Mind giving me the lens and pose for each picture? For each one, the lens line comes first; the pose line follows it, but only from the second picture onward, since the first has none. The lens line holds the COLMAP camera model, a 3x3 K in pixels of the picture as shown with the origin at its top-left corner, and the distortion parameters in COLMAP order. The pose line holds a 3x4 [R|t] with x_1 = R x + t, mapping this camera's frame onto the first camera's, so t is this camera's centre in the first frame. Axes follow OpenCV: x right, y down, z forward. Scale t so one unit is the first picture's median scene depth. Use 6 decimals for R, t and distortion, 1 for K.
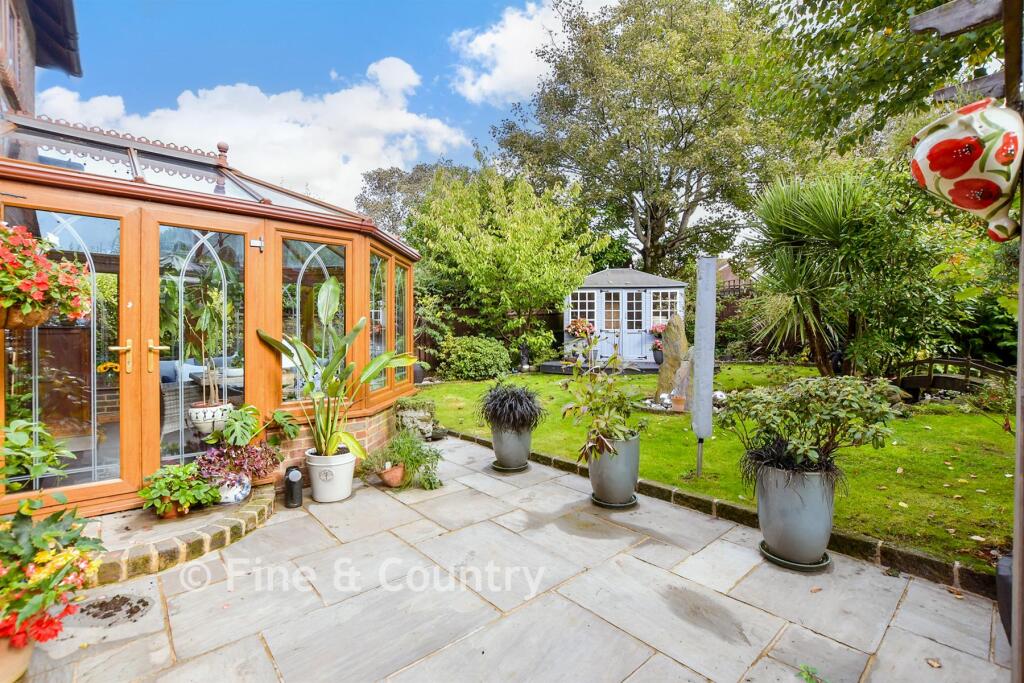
lens RADIAL K [[469.9, 0, 516.5], [0, 469.9, 333.2], [0, 0, 1]] dist [-0.002602, 0.000261]
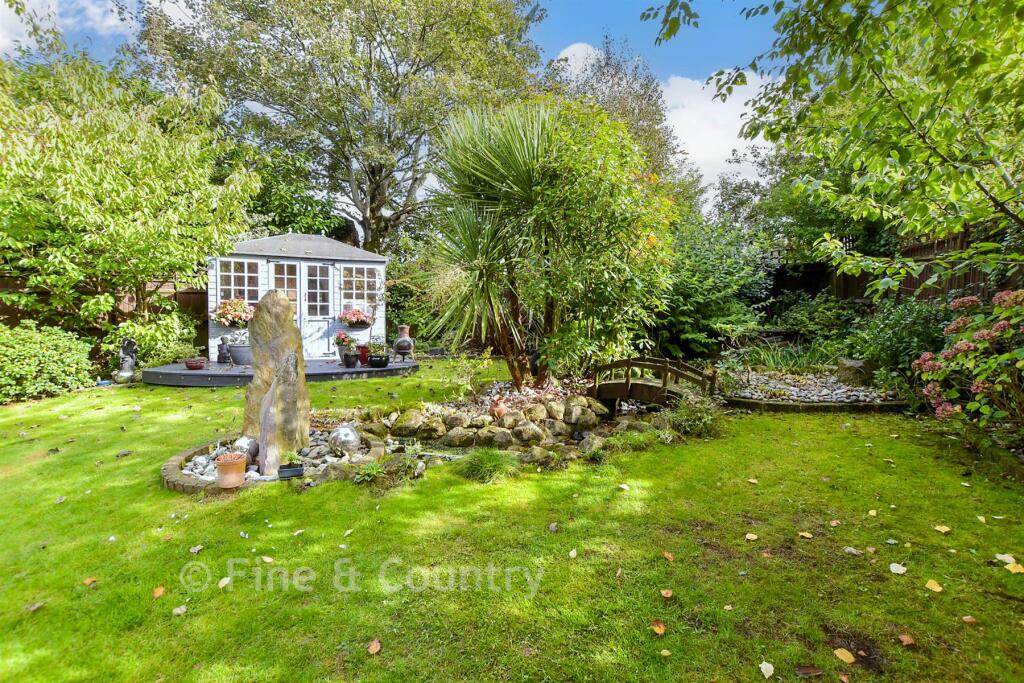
lens RADIAL K [[469.9, 0, 516.5], [0, 469.9, 333.2], [0, 0, 1]] dist [-0.002602, 0.000261]
pose [[0.879583, -0.005618, 0.475713, 0.194655], [-0.009240, 0.999540, 0.028888, -0.005964], [-0.475656, -0.029805, 0.879126, 0.225147]]
